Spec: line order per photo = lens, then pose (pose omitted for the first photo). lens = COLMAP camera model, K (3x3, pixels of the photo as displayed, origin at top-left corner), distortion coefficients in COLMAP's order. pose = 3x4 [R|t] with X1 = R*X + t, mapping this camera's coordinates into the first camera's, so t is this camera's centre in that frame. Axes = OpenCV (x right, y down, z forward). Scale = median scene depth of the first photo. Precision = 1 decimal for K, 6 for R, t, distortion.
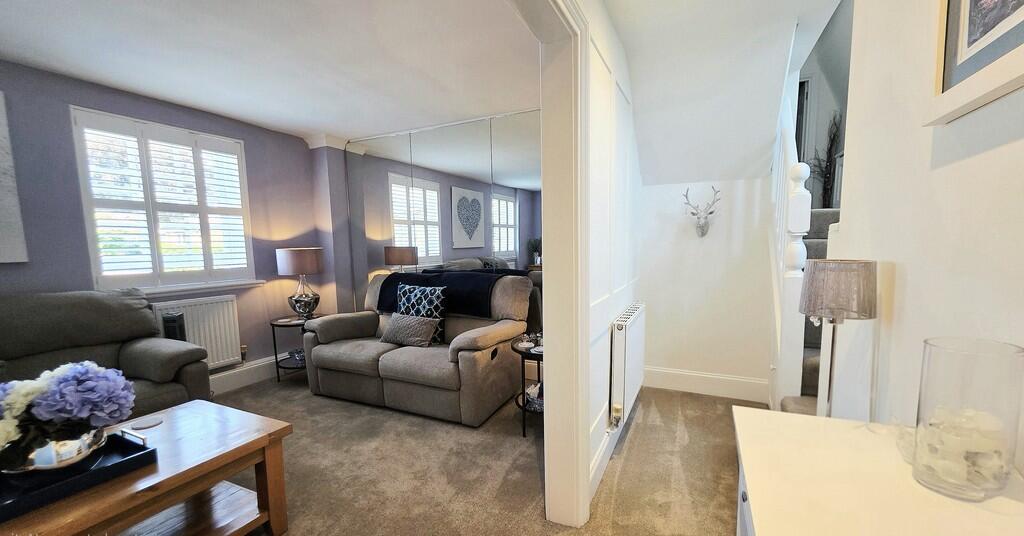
lens RADIAL K [[388.5, 0, 512.0], [0, 388.5, 268.0], [0, 0, 1]] dist [-0.000672, -0.000060]
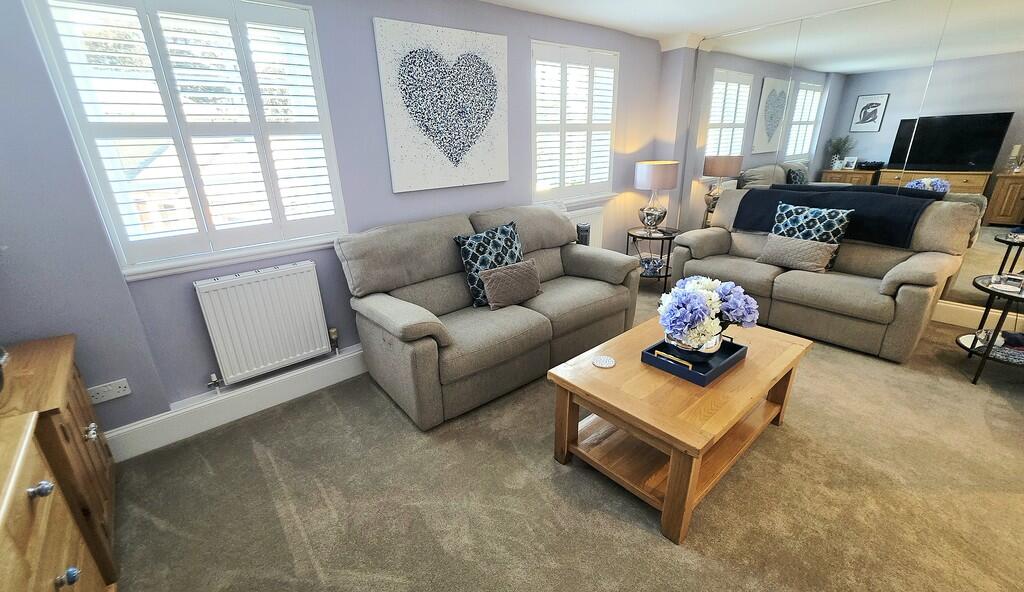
lens RADIAL K [[404.5, 0, 511.6], [0, 404.5, 276.4], [0, 0, 1]] dist [-0.008994, -0.000141]
pose [[0.909295, 0.112657, -0.400612, -0.489439], [-0.001935, 0.963795, 0.266638, -0.048873], [0.416147, -0.241678, 0.876592, -0.178305]]
